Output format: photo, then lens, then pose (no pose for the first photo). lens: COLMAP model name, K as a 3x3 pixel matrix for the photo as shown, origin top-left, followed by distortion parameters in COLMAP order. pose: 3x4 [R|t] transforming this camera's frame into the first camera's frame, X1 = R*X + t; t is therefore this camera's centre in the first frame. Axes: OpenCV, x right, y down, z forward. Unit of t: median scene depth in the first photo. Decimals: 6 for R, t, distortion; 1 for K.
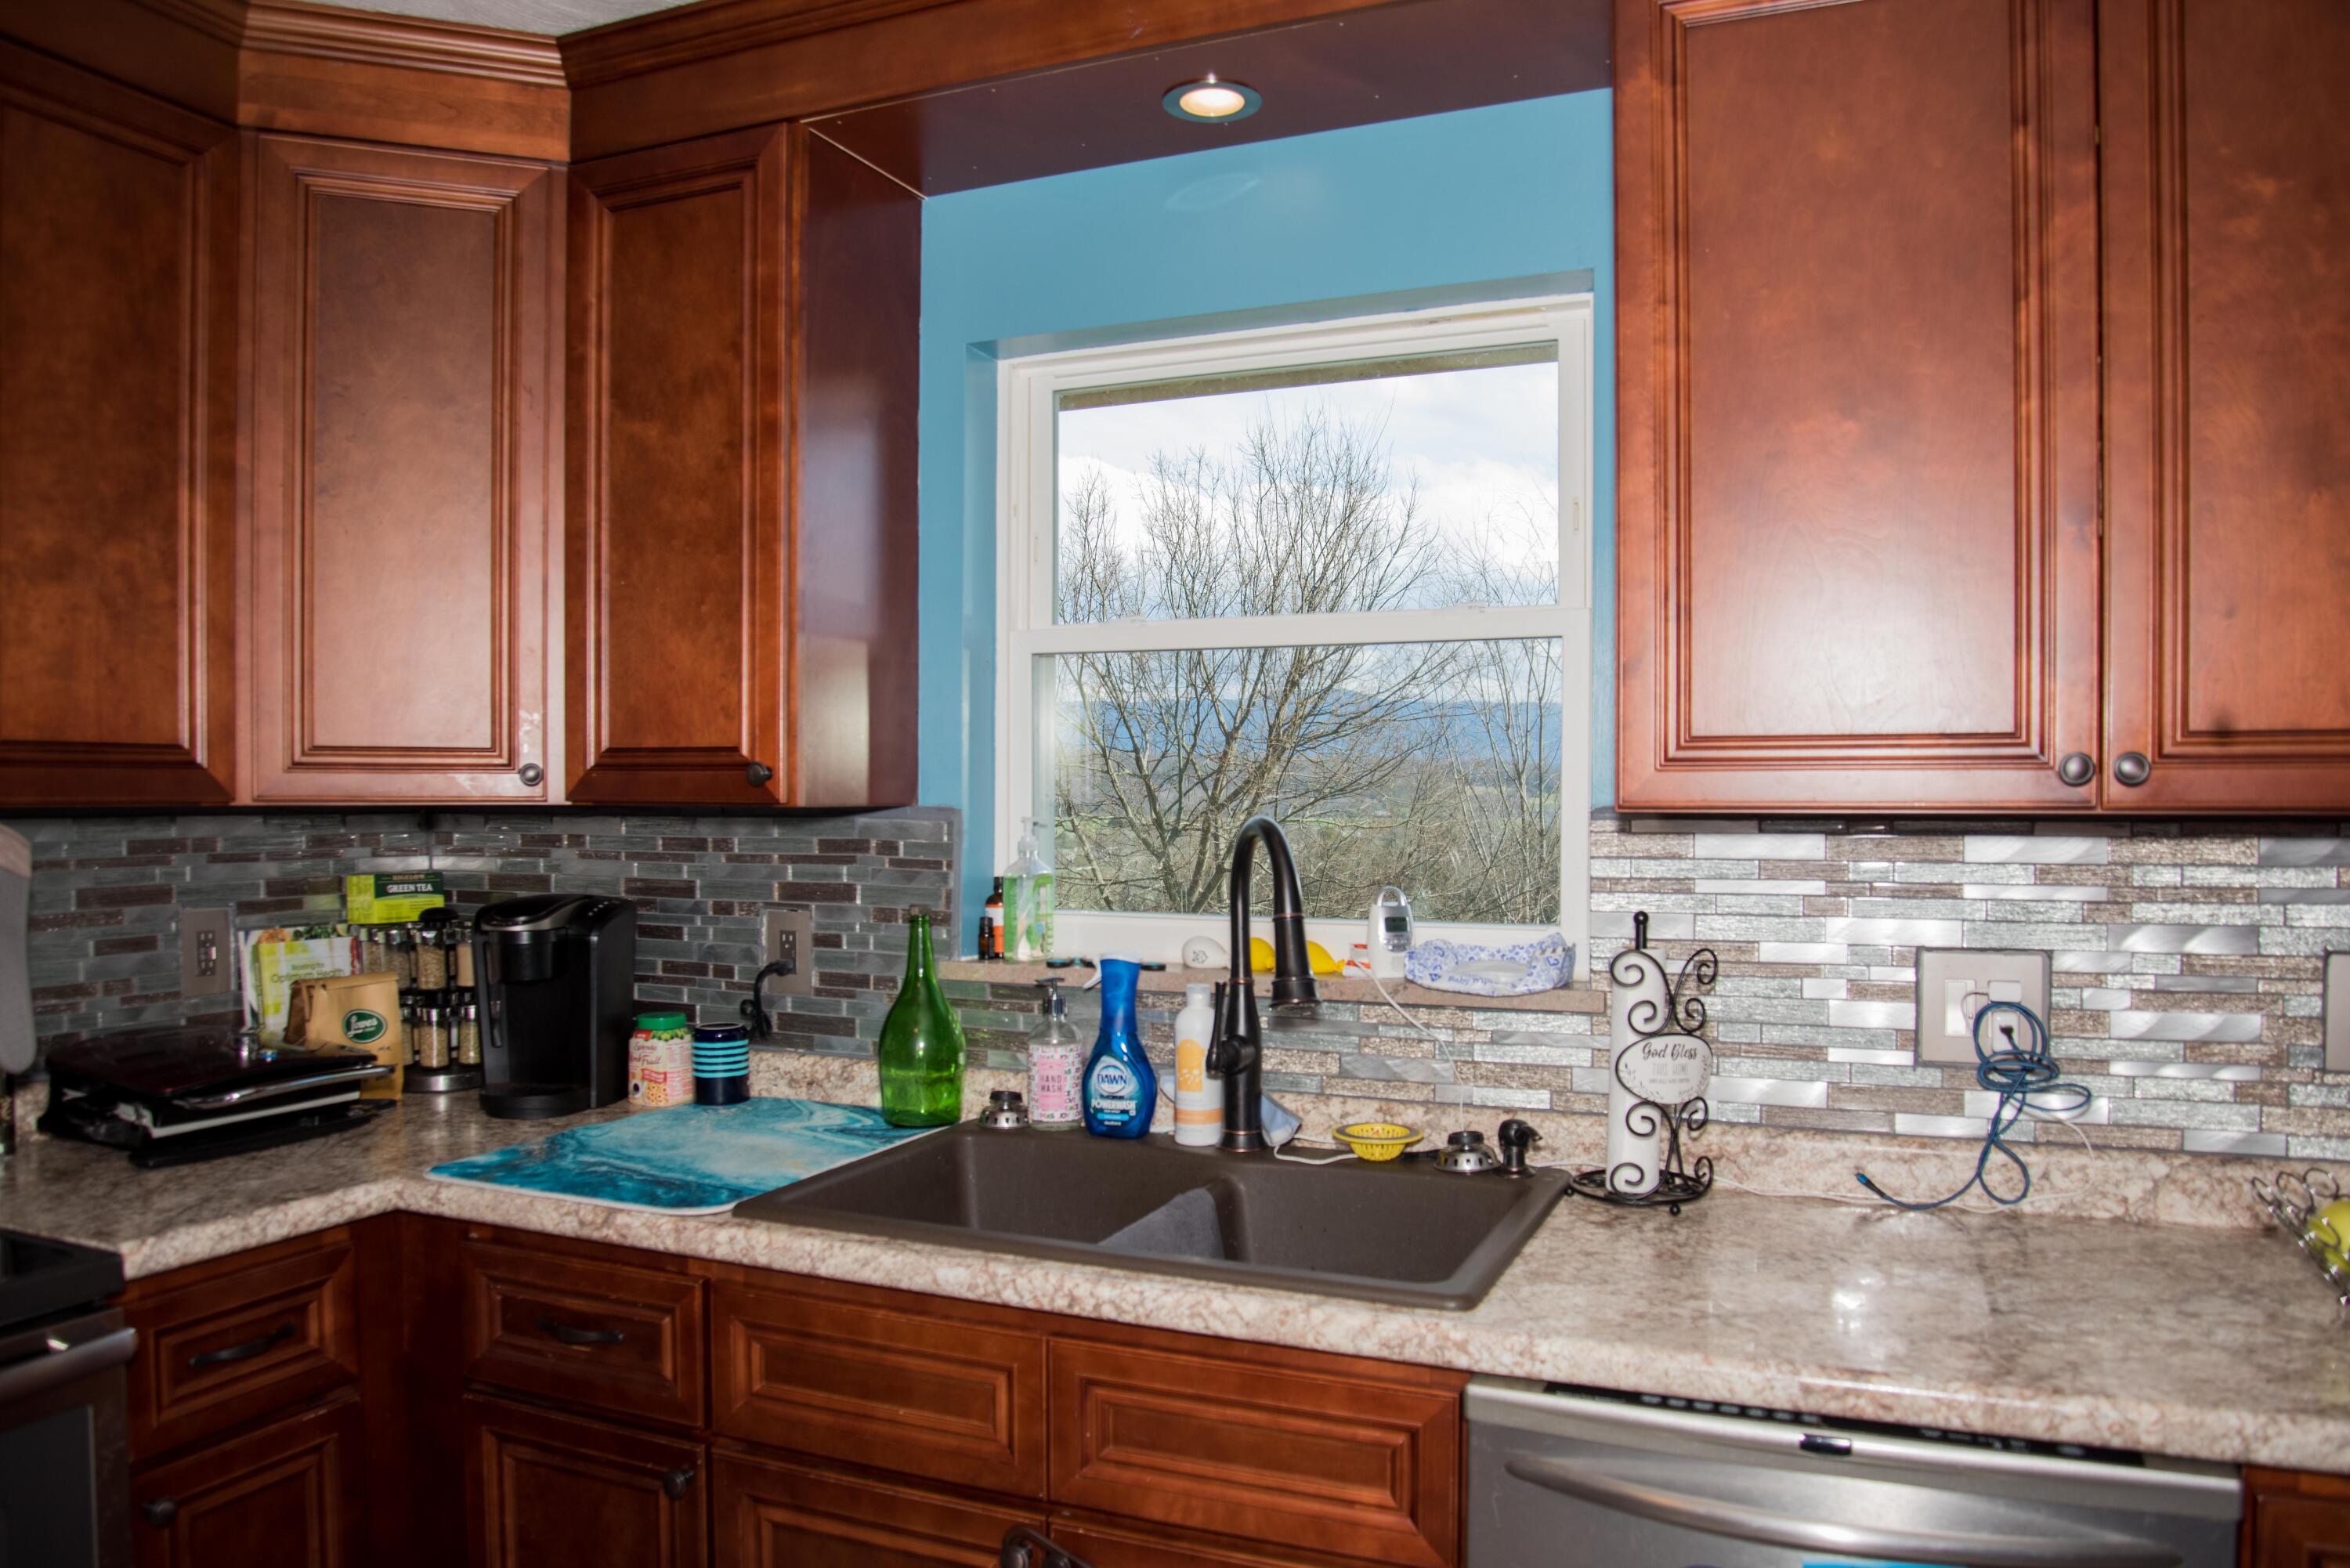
lens RADIAL K [[1654.3, 0, 1159.5], [0, 1654.3, 821.8], [0, 0, 1]] dist [-0.082497, 0.032166]
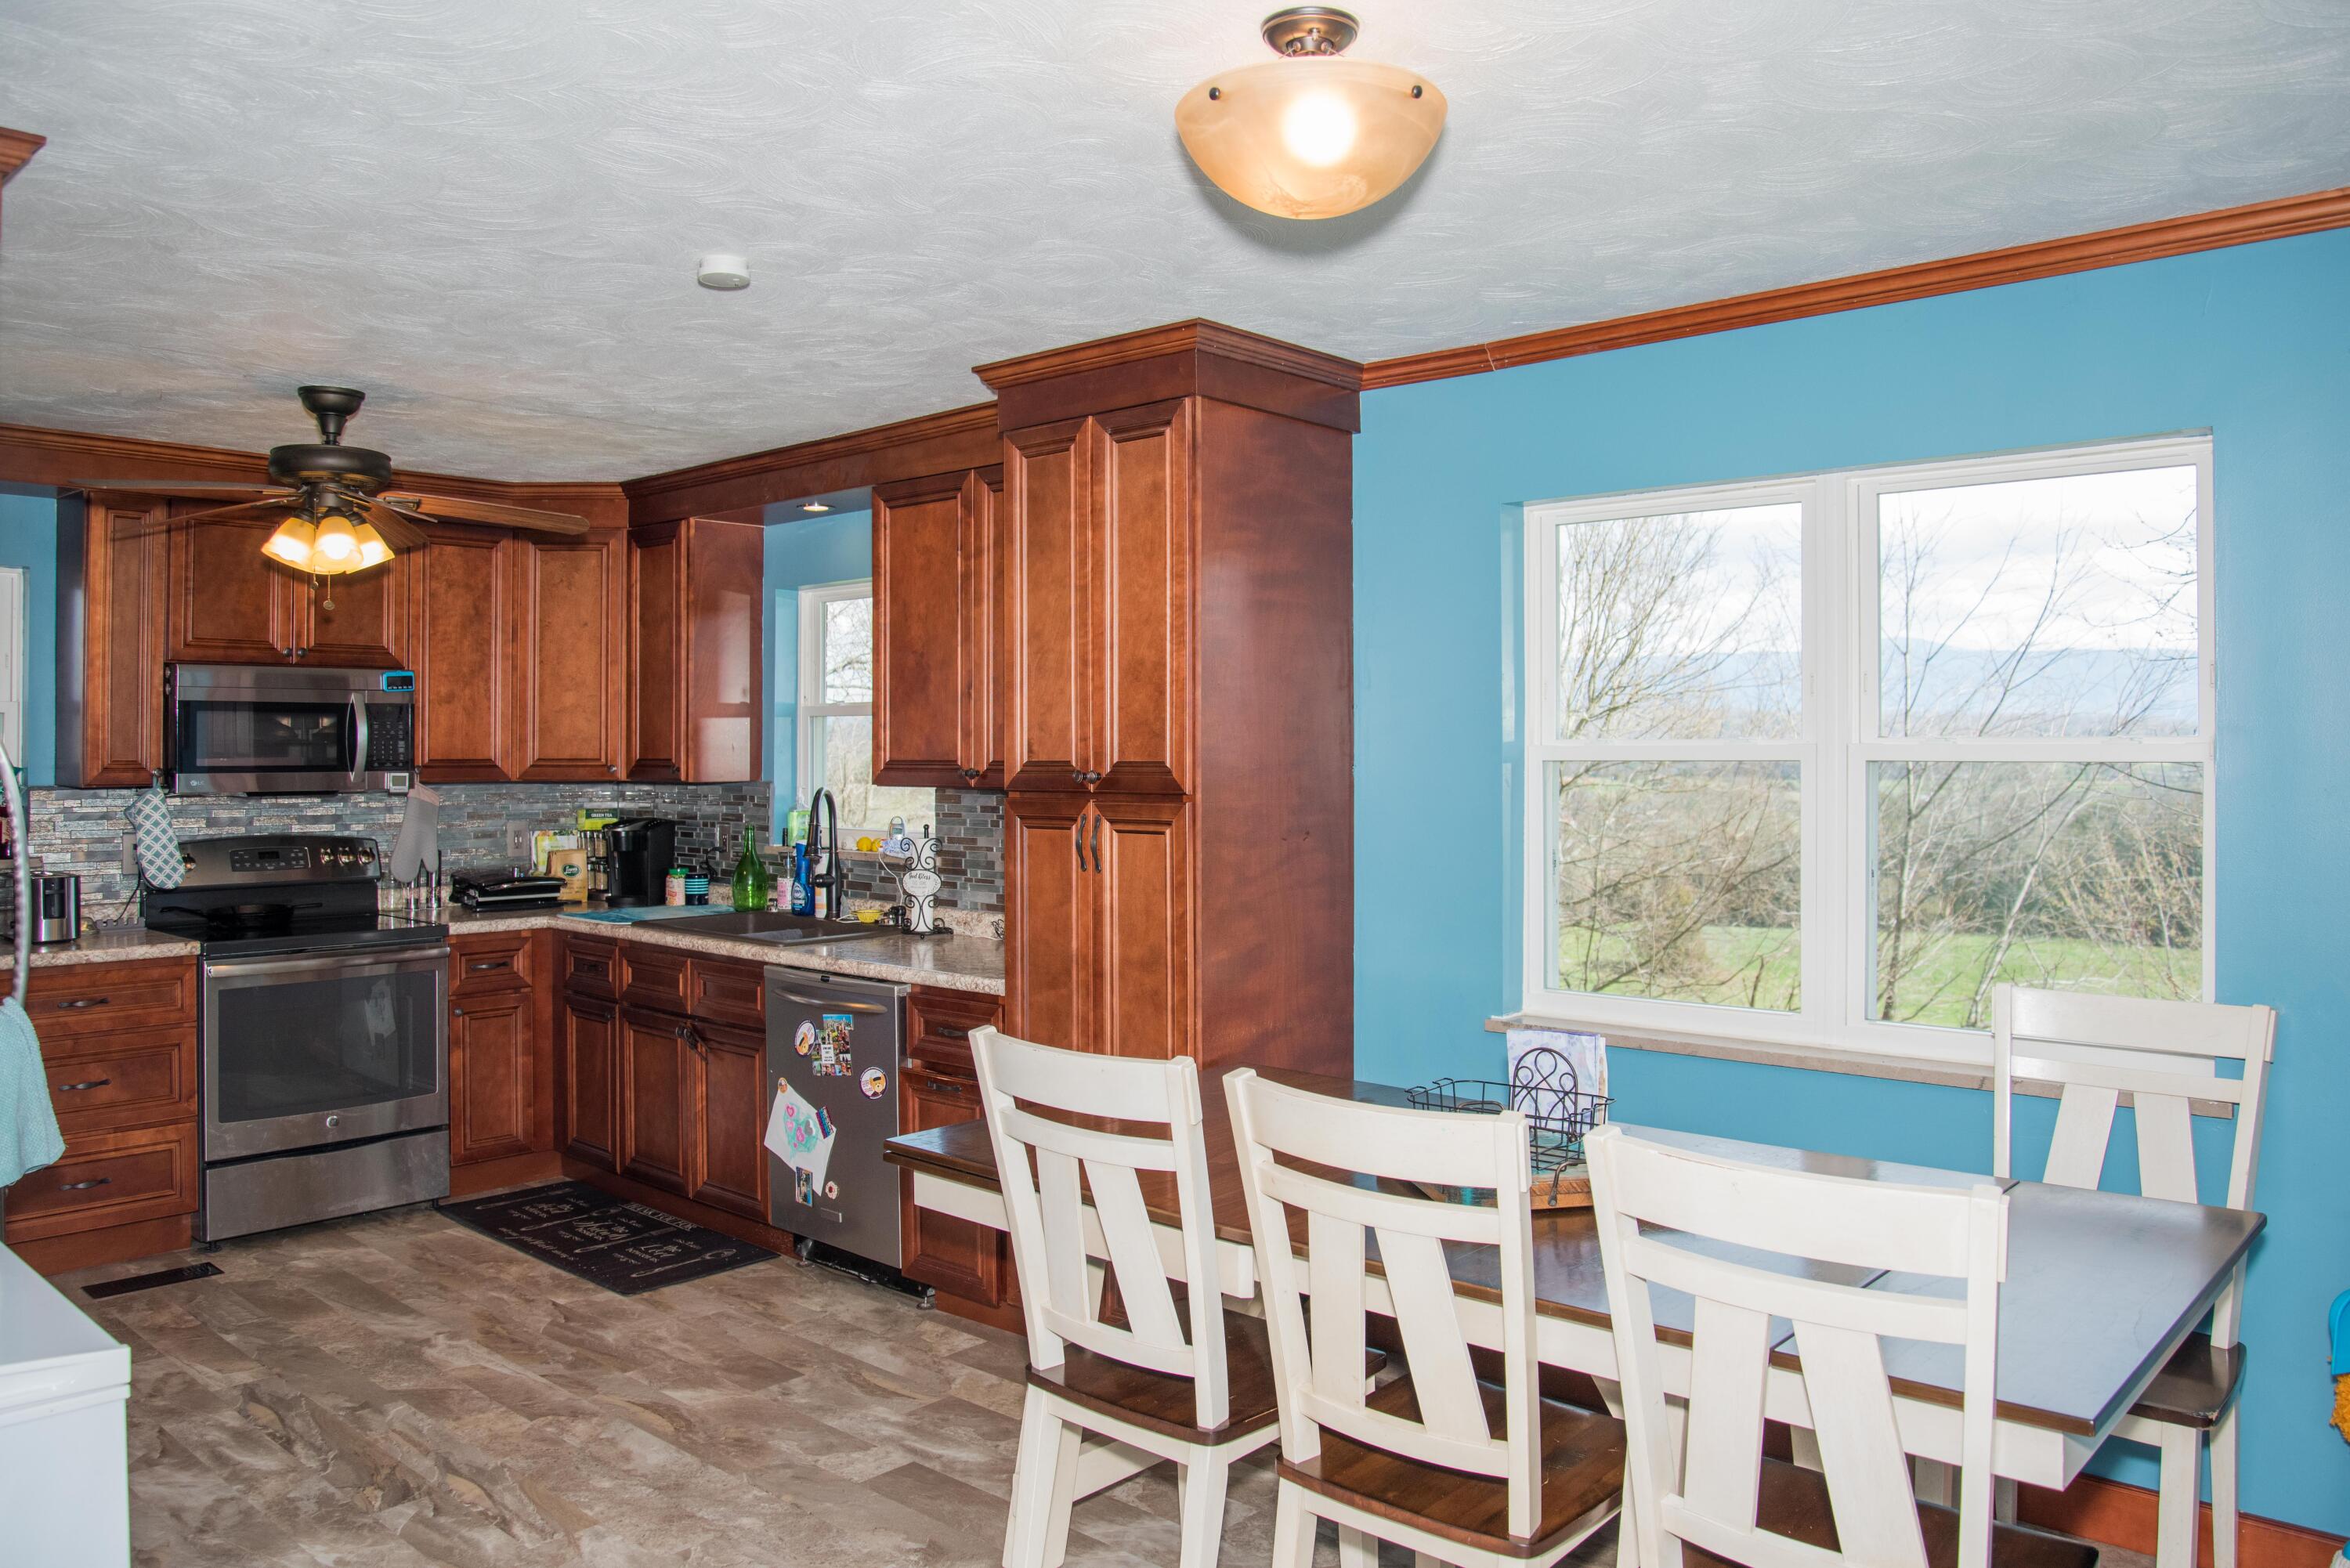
lens RADIAL K [[1654.3, 0, 1192.6], [0, 1654.3, 769.0], [0, 0, 1]] dist [-0.082497, 0.032166]
pose [[0.952503, 0.006588, -0.304458, 1.215713], [-0.009882, 0.999908, -0.009278, -0.014754], [0.304369, 0.011846, 0.952481, -1.135104]]
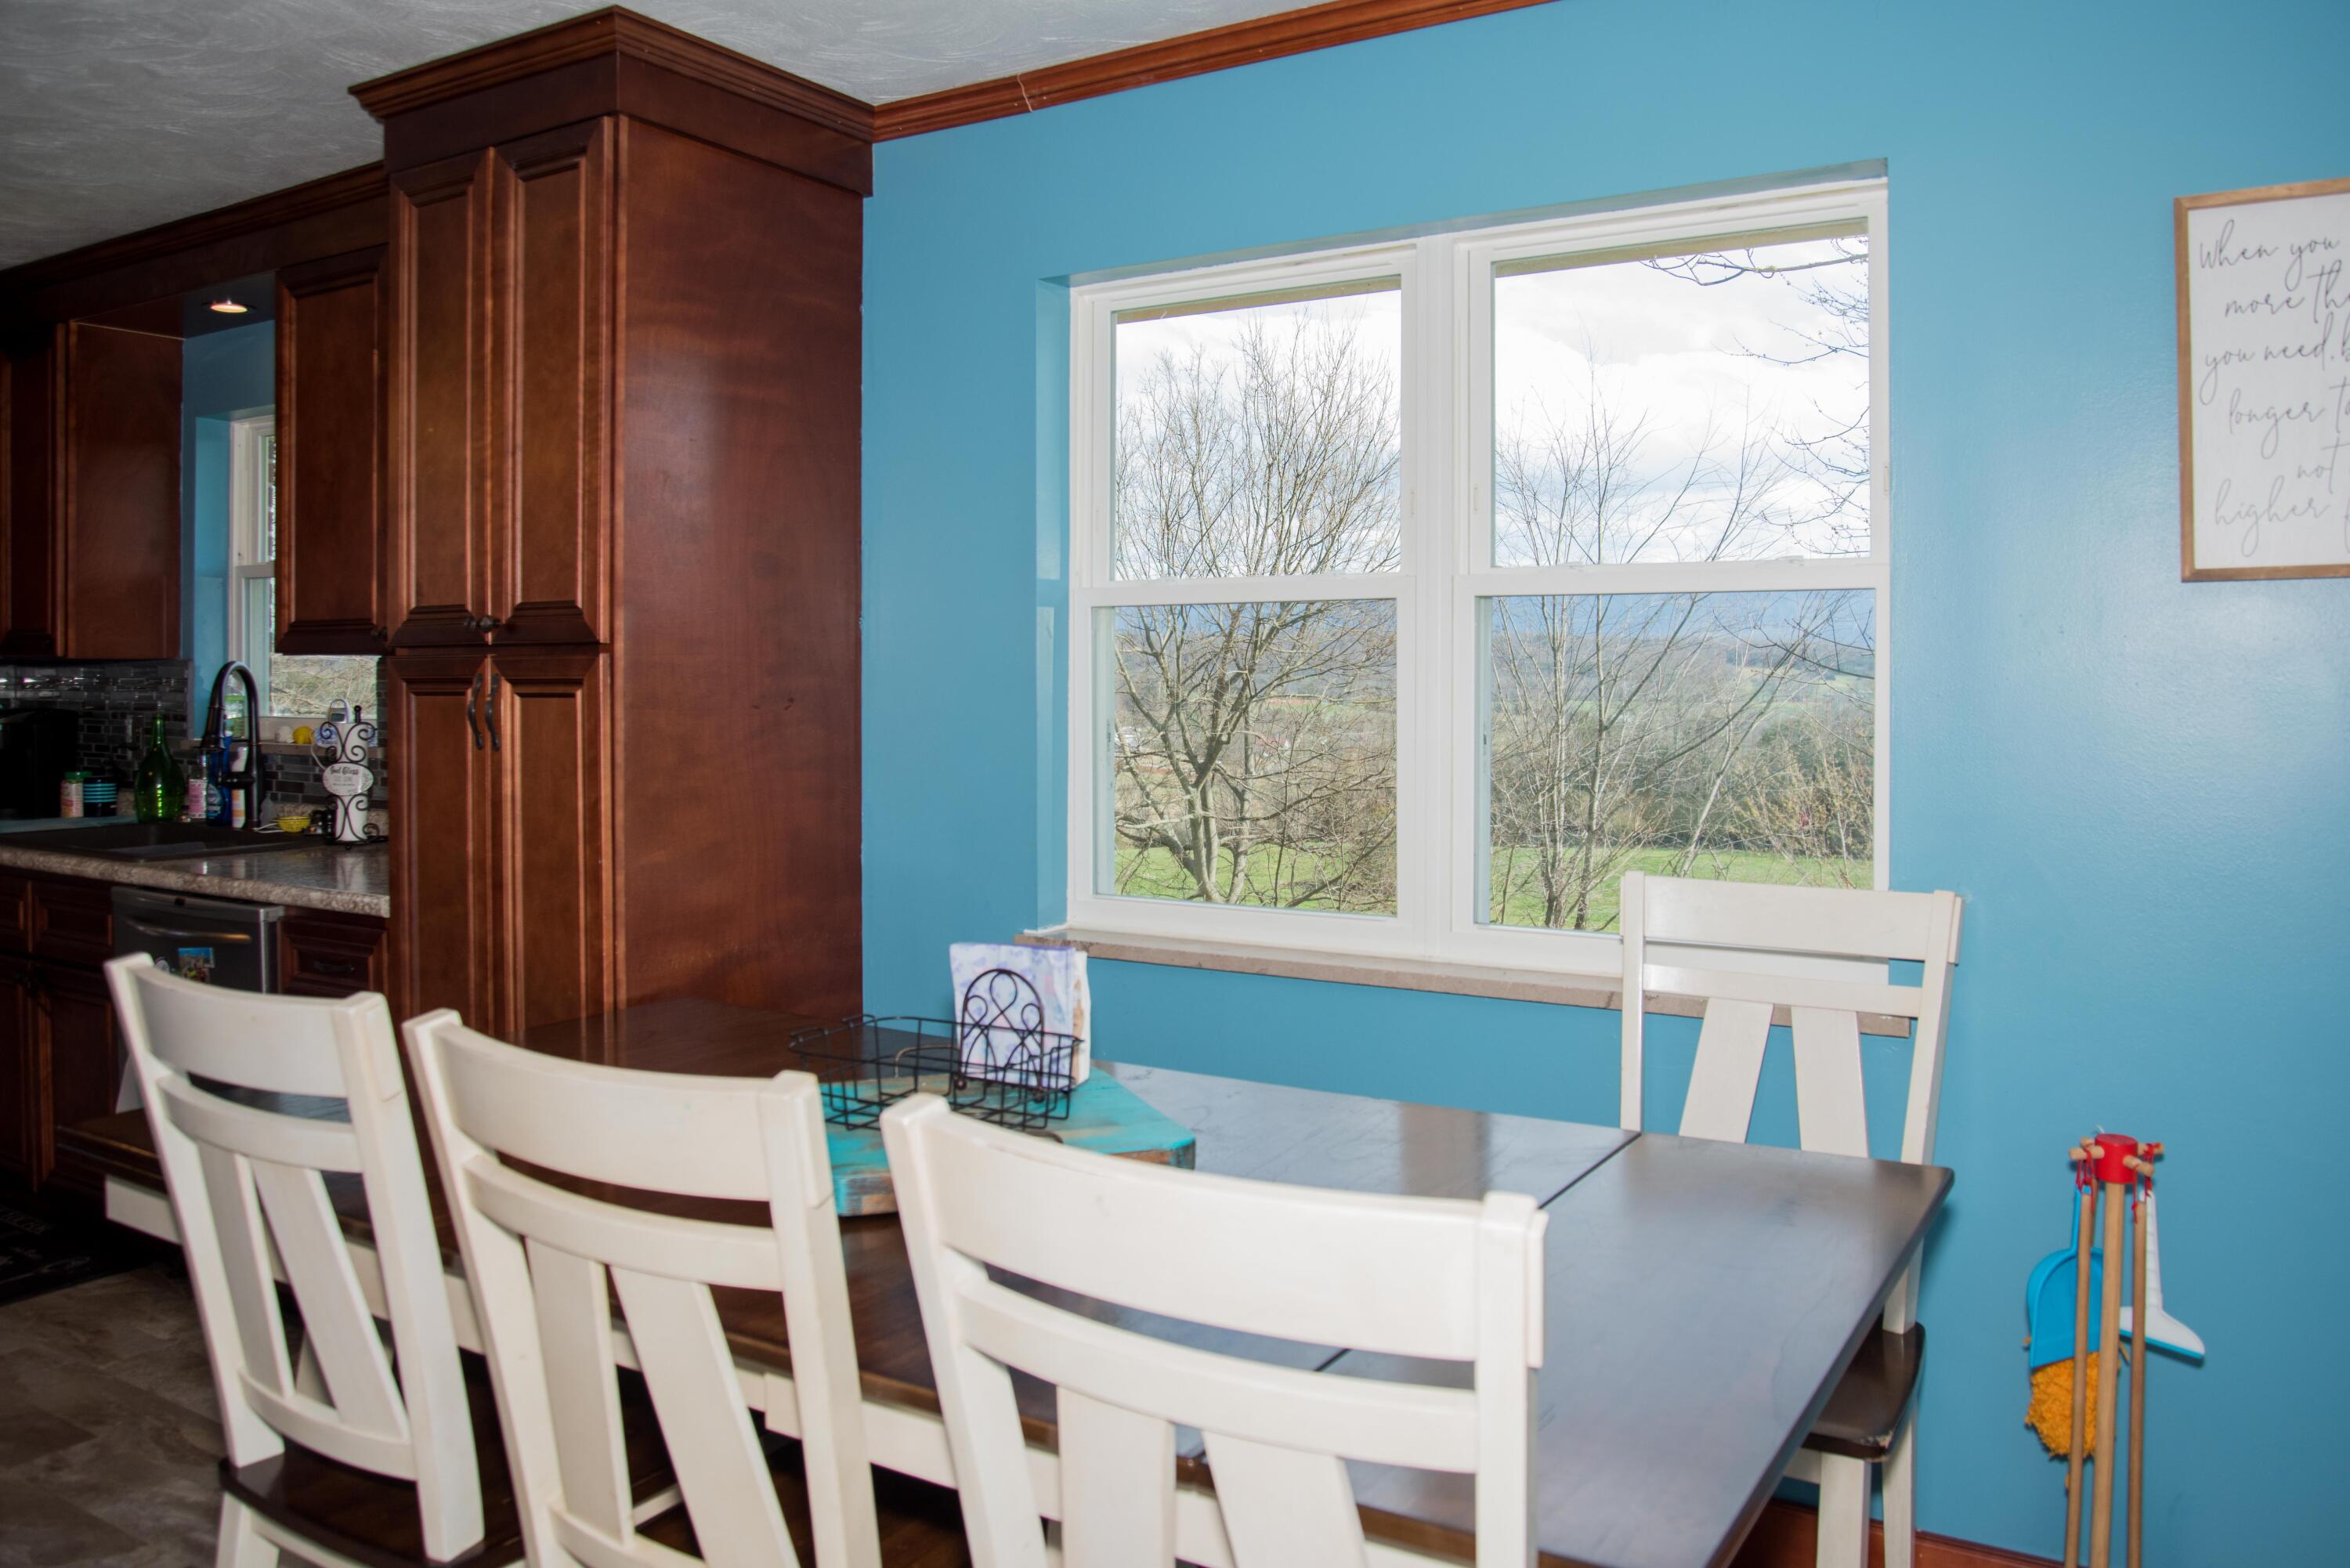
lens RADIAL K [[1654.3, 0, 1209.1], [0, 1654.3, 732.5], [0, 0, 1]] dist [-0.082497, 0.032166]
pose [[0.990518, 0.006465, -0.137234, 1.324385], [-0.005022, 0.999928, 0.010860, 0.045744], [0.137294, -0.010068, 0.990479, -0.721989]]
